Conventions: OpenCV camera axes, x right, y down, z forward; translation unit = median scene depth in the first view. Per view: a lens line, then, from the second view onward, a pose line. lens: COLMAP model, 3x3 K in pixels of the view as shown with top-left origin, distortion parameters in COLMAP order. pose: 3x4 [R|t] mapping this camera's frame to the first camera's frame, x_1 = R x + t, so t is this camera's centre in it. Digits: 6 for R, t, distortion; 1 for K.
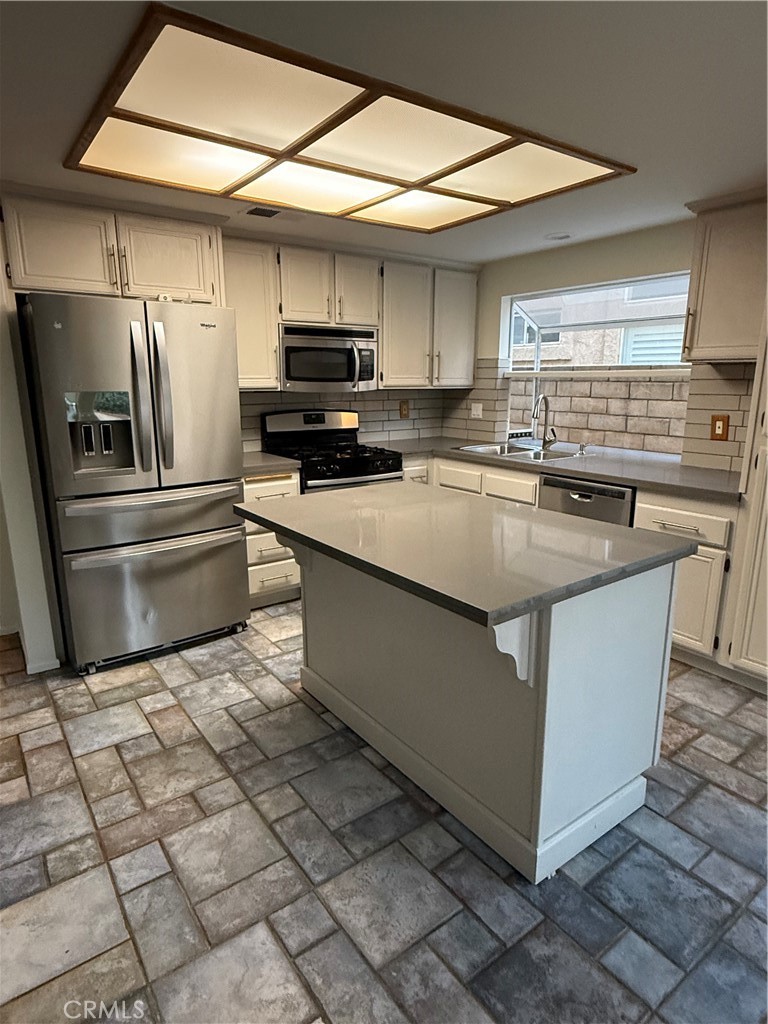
lens RADIAL K [[585.9, 0, 383.4], [0, 585.9, 511.4], [0, 0, 1]] dist [0.000522, 0.000089]
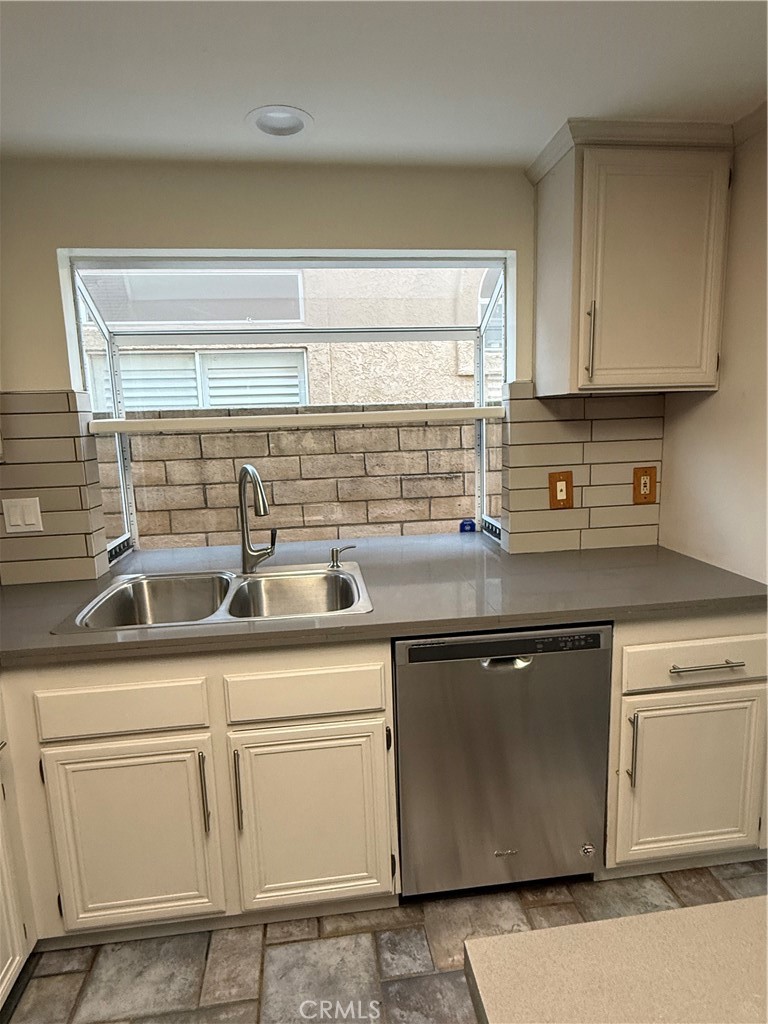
lens RADIAL K [[585.9, 0, 384.2], [0, 585.9, 510.3], [0, 0, 1]] dist [0.000522, 0.000089]
pose [[0.486476, -0.152540, 0.860275, -0.076515], [0.228047, 0.972677, 0.043512, -0.138812], [-0.843407, 0.175015, 0.507971, 0.587930]]
